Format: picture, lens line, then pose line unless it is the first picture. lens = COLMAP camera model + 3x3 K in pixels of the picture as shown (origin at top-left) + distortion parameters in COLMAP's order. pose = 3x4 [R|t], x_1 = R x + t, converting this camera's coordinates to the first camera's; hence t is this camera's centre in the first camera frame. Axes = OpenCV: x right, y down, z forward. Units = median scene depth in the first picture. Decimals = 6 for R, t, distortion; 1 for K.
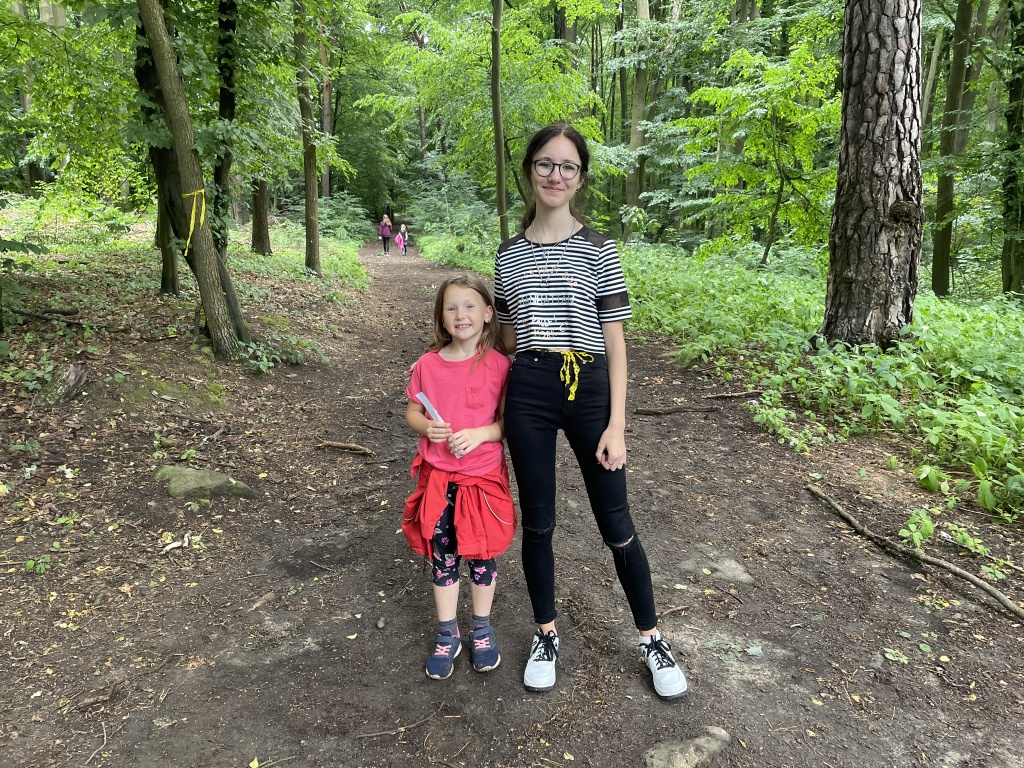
lens RADIAL K [[769.4, 0, 515.2], [0, 769.4, 376.8], [0, 0, 1]] dist [0.088126, -0.112994]
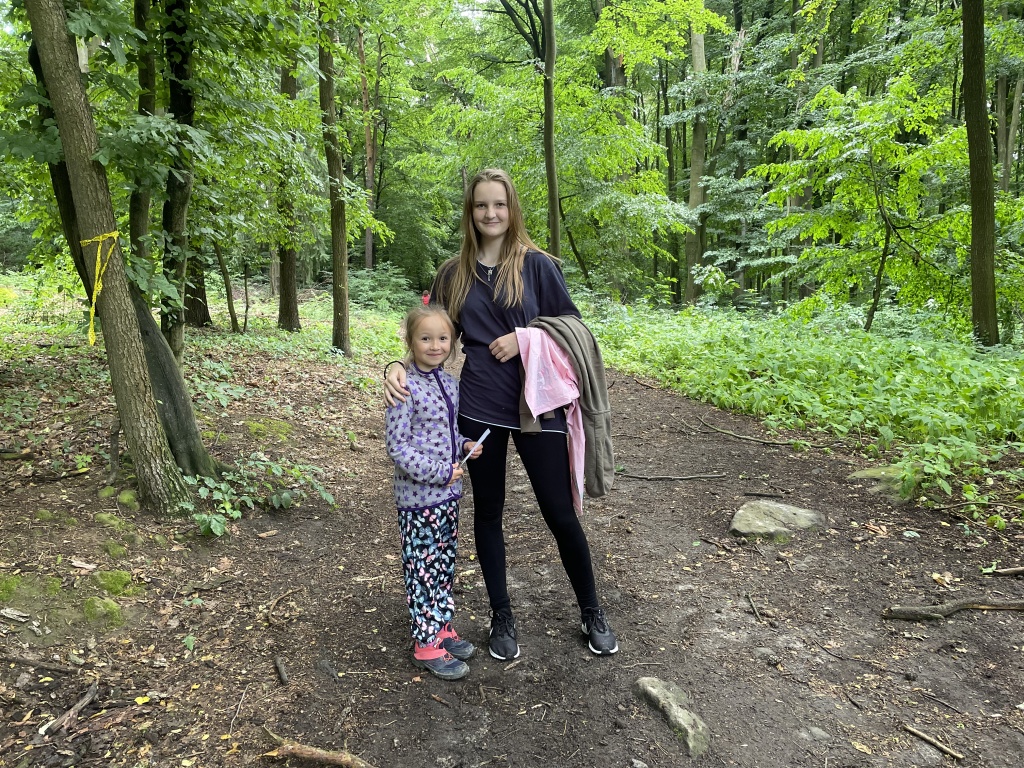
lens RADIAL K [[769.4, 0, 507.7], [0, 769.4, 374.4], [0, 0, 1]] dist [0.088126, -0.112994]
pose [[0.997689, -0.019335, -0.065144, -0.054409], [0.013418, 0.995846, -0.090062, -0.061327], [0.066615, 0.088979, 0.993803, 0.358853]]
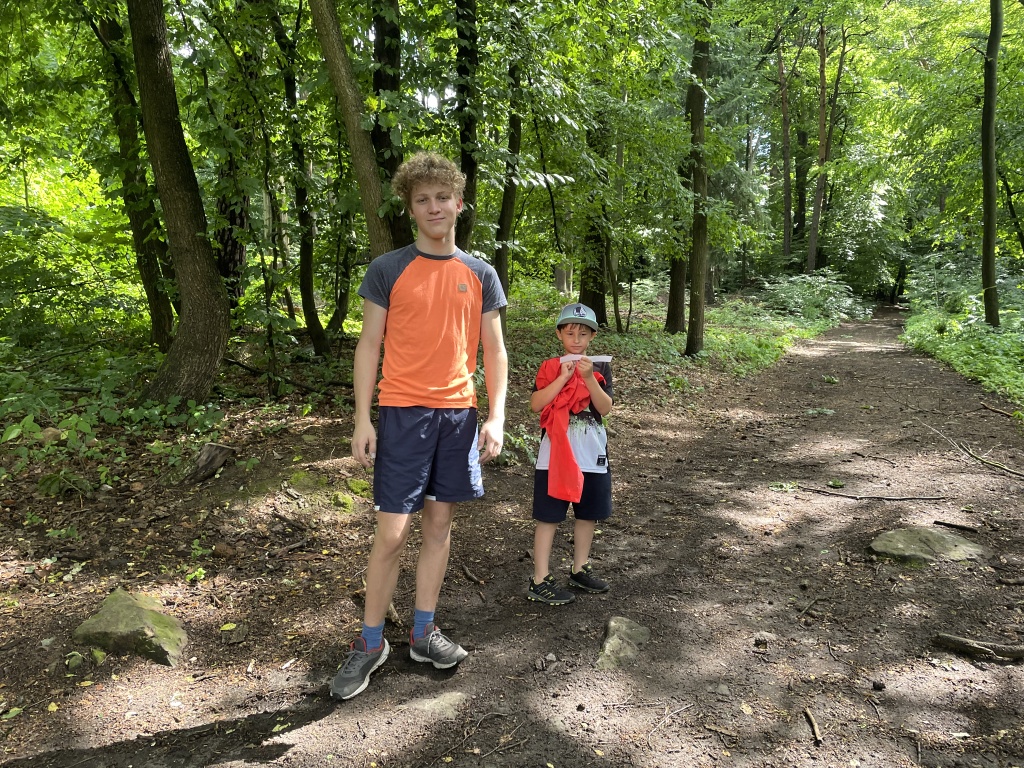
lens RADIAL K [[769.4, 0, 520.2], [0, 769.4, 375.9], [0, 0, 1]] dist [0.088126, -0.112994]
pose [[0.809471, 0.054235, -0.584649, 0.189249], [-0.113819, 0.991332, -0.065626, -0.054387], [0.576022, 0.119666, 0.808628, 0.324235]]
